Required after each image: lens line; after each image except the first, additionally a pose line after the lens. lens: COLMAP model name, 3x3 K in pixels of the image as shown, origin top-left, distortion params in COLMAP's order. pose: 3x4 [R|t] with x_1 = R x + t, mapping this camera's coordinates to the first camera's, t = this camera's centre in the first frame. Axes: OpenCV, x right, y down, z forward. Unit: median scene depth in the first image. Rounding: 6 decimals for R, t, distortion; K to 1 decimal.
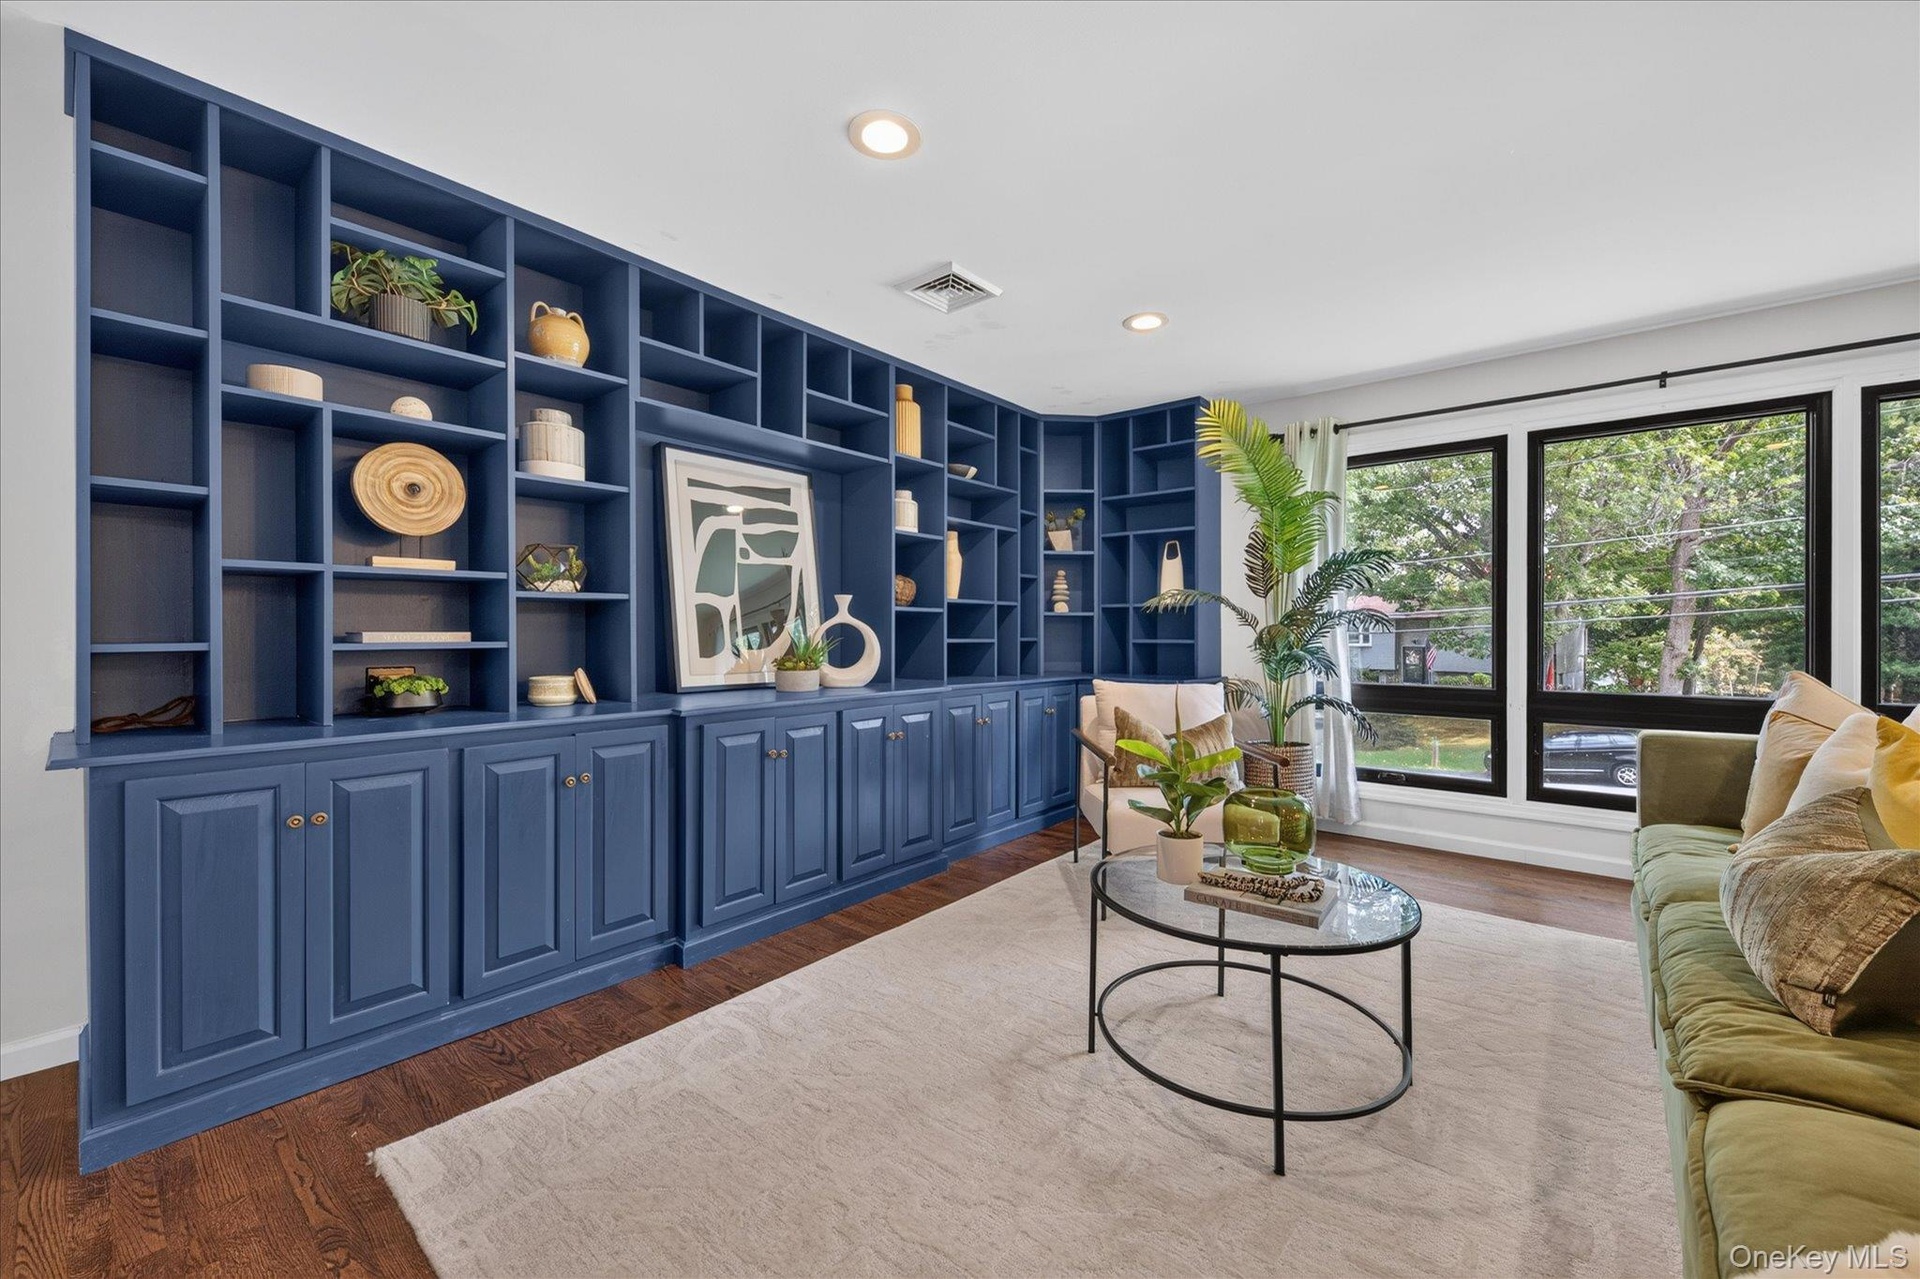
lens RADIAL K [[747.2, 0, 959.5], [0, 747.2, 636.6], [0, 0, 1]] dist [0.008020, -0.005010]
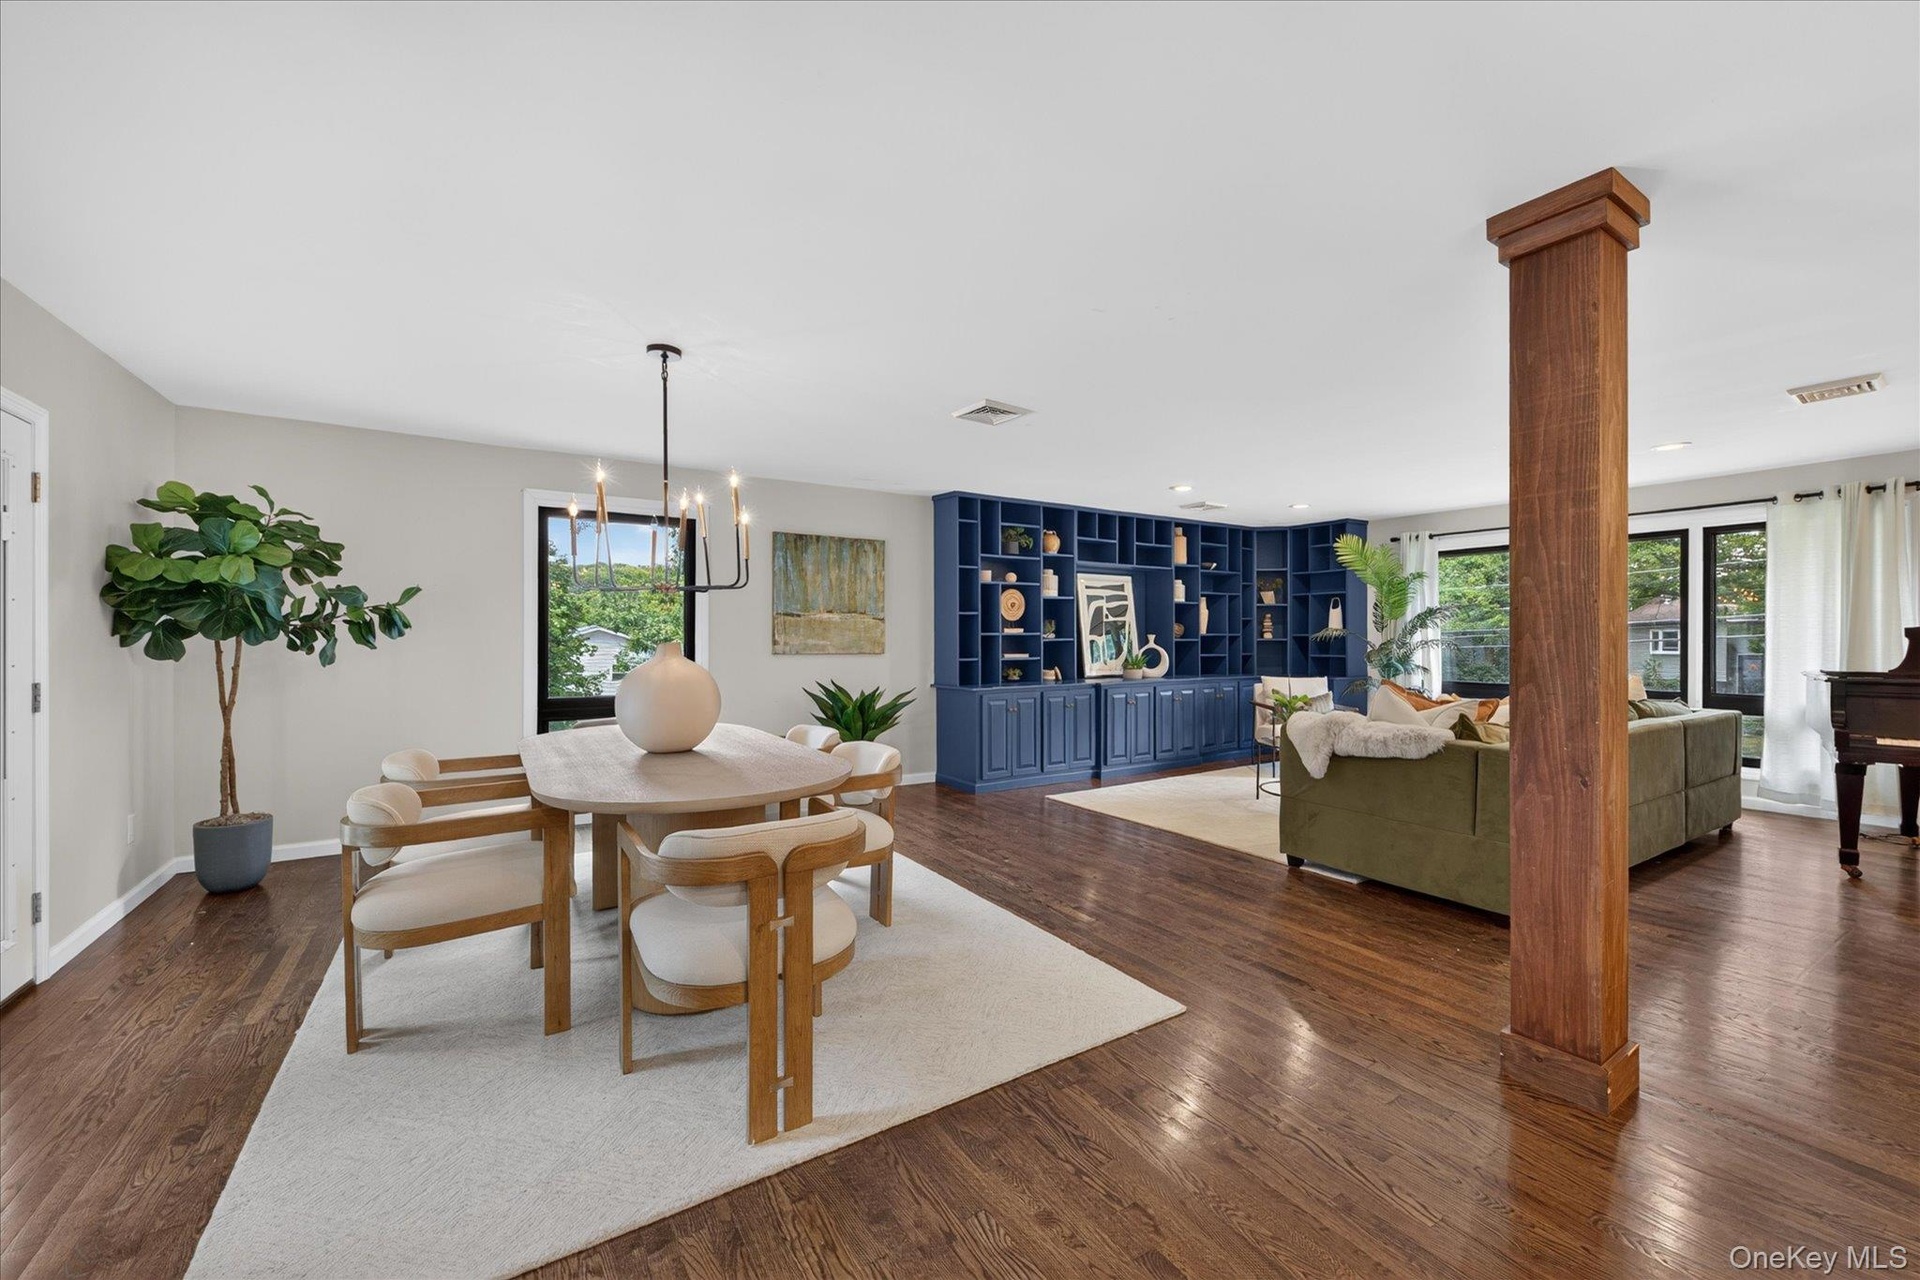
lens RADIAL K [[747.2, 0, 970.3], [0, 747.2, 638.6], [0, 0, 1]] dist [0.008020, -0.005010]
pose [[0.956048, -0.001497, -0.293207, -0.023419], [0.000321, 0.999992, -0.004058, -0.037563], [0.293211, 0.003785, 0.956040, -1.270042]]
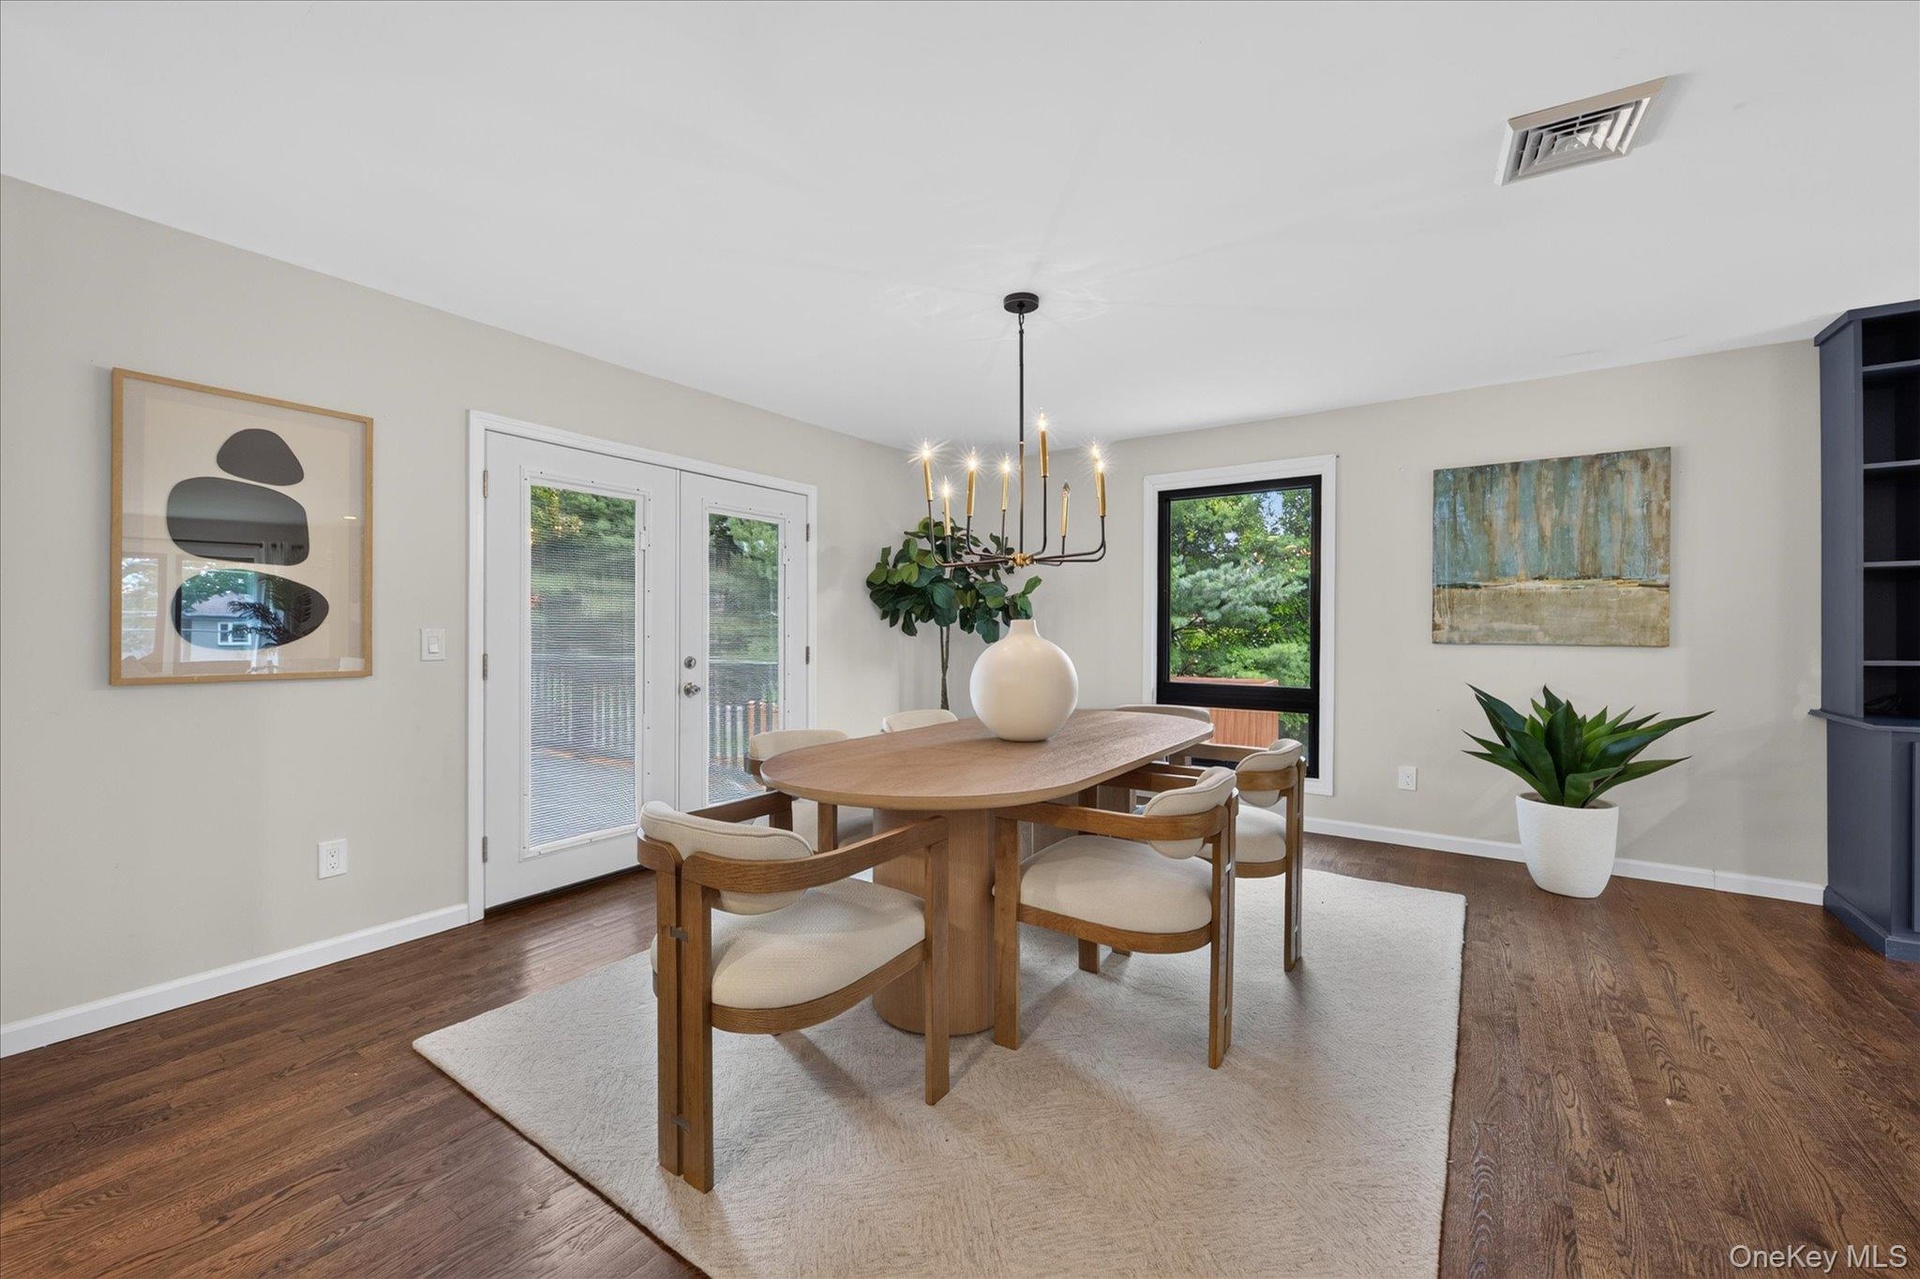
lens RADIAL K [[747.2, 0, 961.2], [0, 747.2, 632.4], [0, 0, 1]] dist [0.008020, -0.005010]
pose [[0.095339, 0.002770, -0.995441, 0.182545], [-0.006191, 0.999978, 0.002190, -0.024060], [0.995426, 0.005954, 0.095354, -0.634918]]
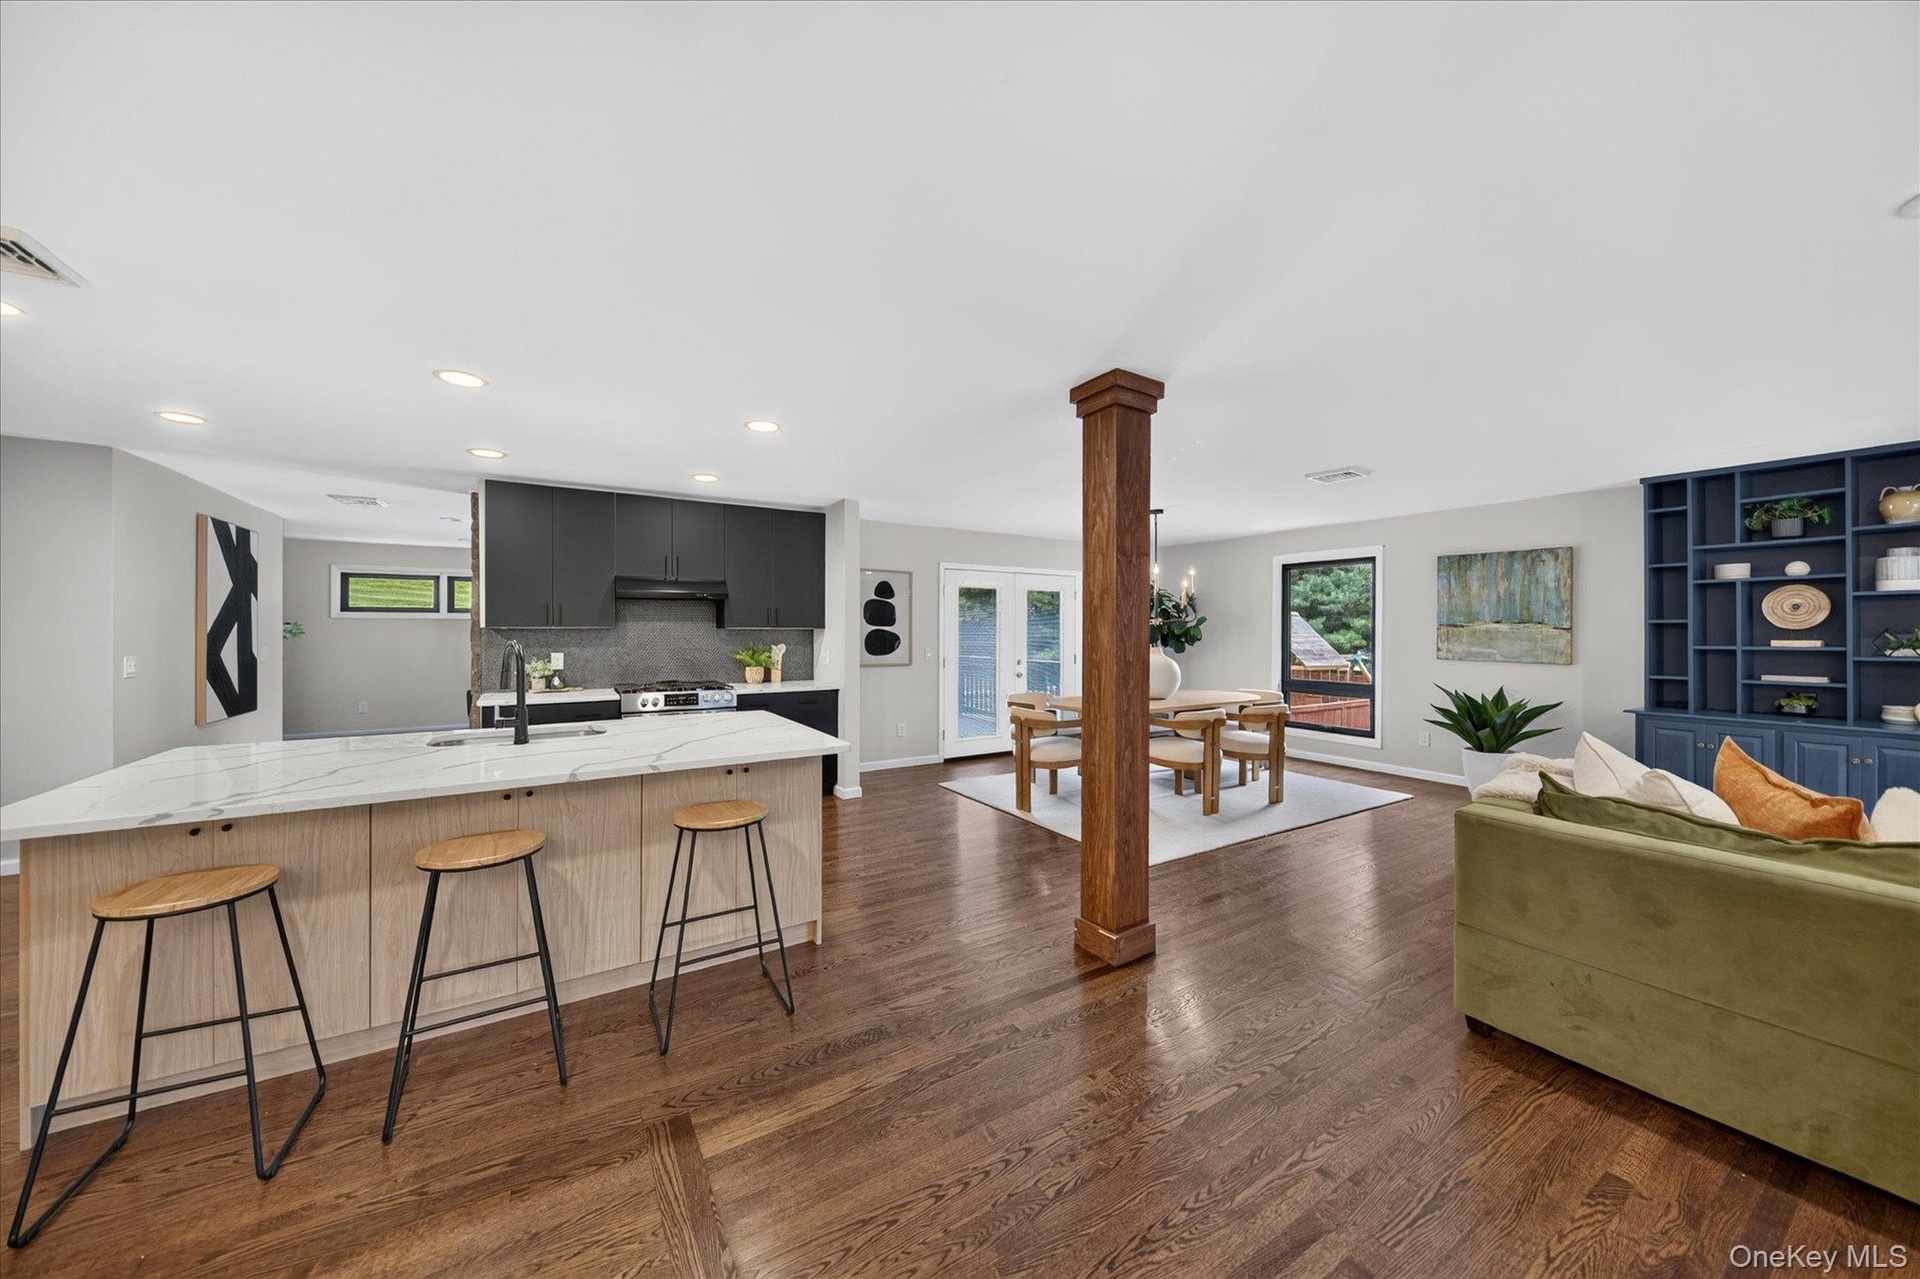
lens RADIAL K [[668.7, 0, 966.8], [0, 668.7, 627.6], [0, 0, 1]] dist [0.001157, -0.000335]
pose [[-0.309263, -0.003077, -0.950971, 1.196558], [-0.006988, 0.999975, -0.000964, -0.084854], [0.950951, 0.006347, -0.309277, -0.413390]]
